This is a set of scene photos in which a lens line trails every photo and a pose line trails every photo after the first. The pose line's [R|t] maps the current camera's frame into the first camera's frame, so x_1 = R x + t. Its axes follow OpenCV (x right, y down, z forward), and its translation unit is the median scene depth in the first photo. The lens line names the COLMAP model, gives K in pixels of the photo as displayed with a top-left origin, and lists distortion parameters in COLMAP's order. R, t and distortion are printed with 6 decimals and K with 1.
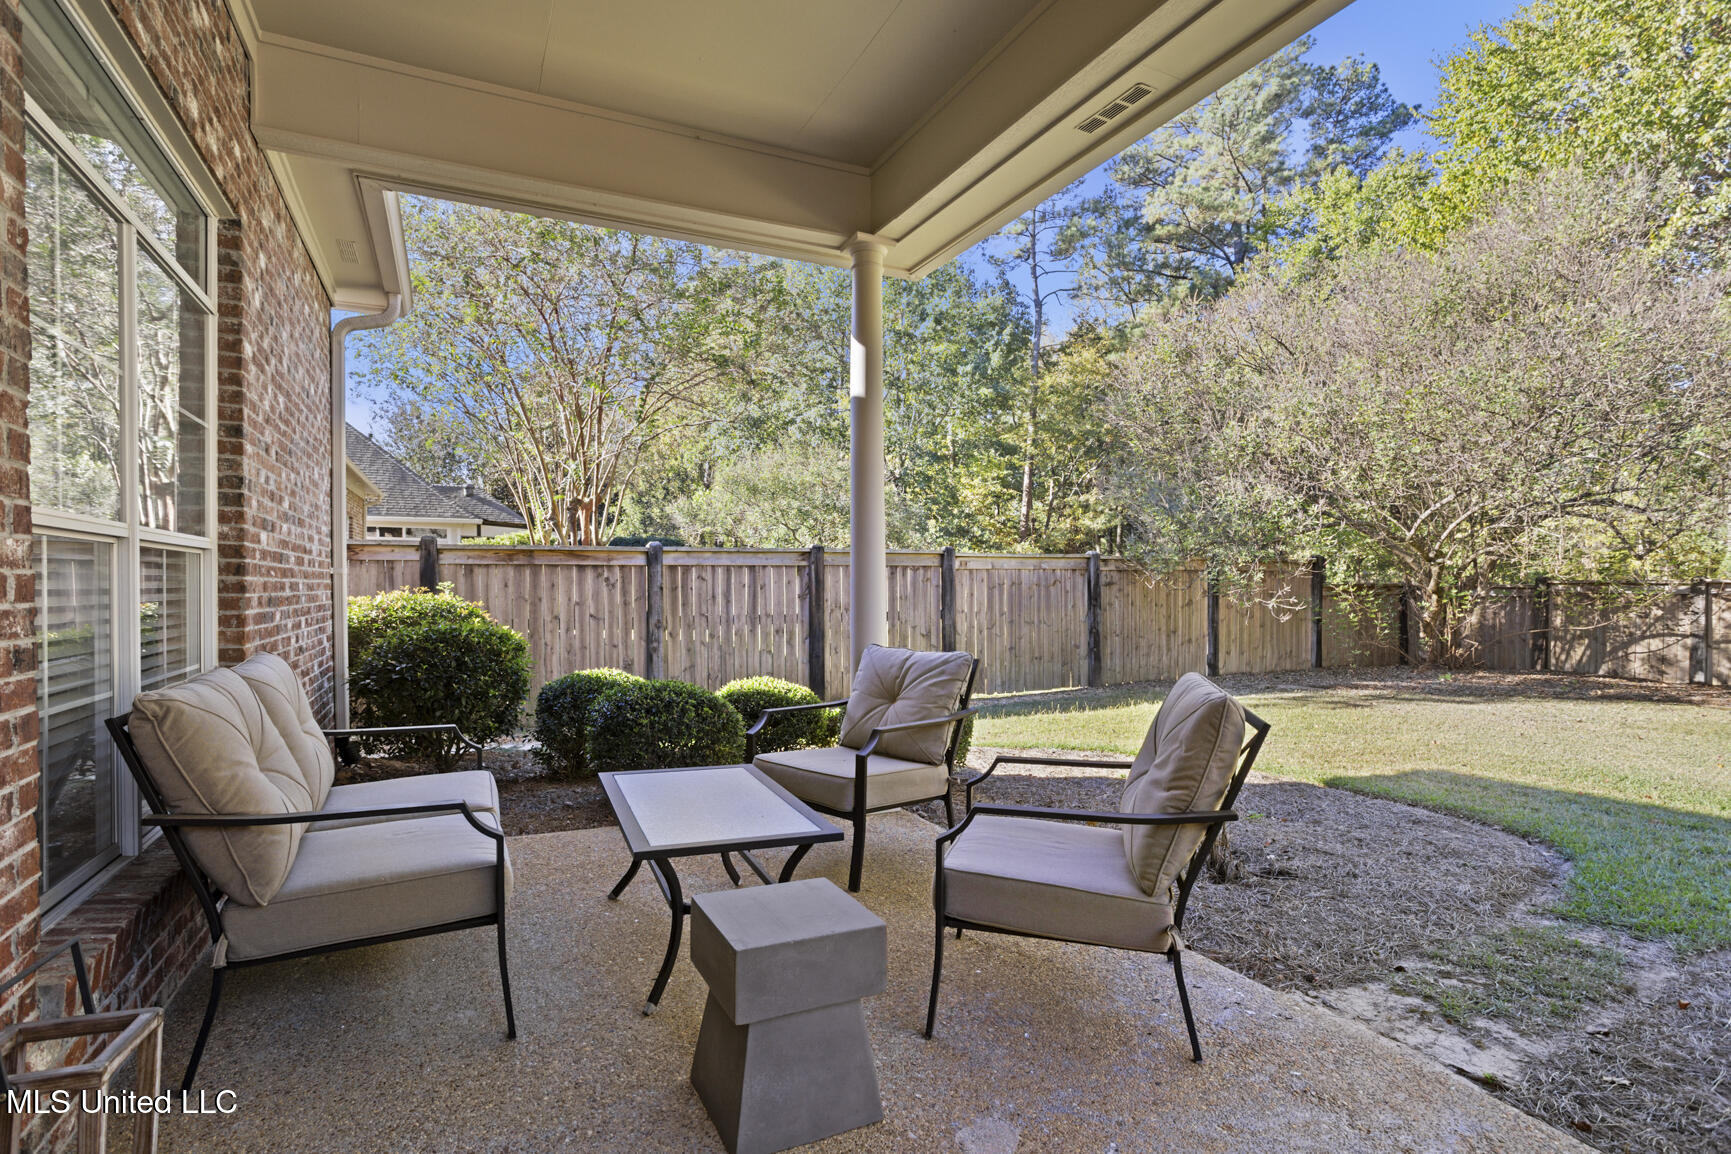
lens RADIAL K [[845.4, 0, 863.8], [0, 845.4, 581.2], [0, 0, 1]] dist [-0.000138, -0.000019]
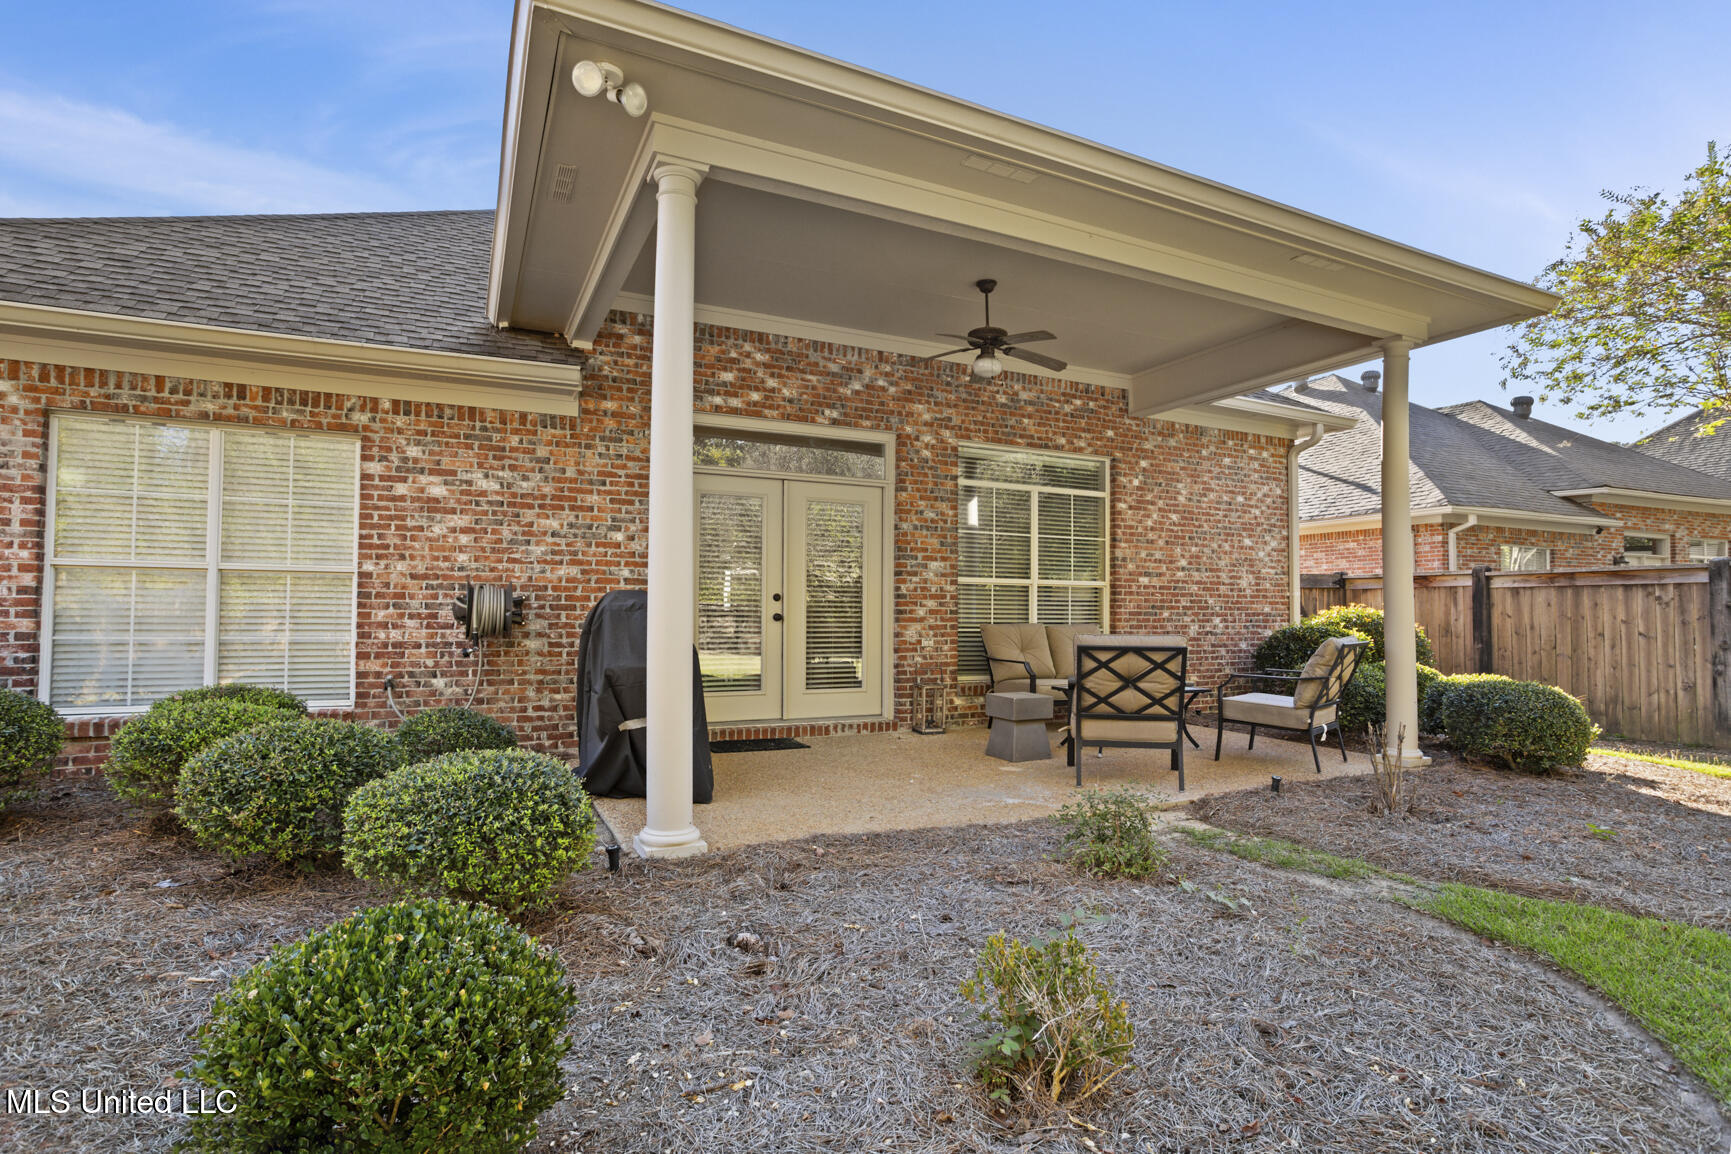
lens RADIAL K [[845.4, 0, 866.1], [0, 845.4, 582.5], [0, 0, 1]] dist [-0.000138, -0.000019]
pose [[0.002917, -0.036987, -0.999311, 0.706983], [-0.003568, 0.999309, -0.036998, 0.019990], [0.999989, 0.003673, 0.002783, 0.062828]]
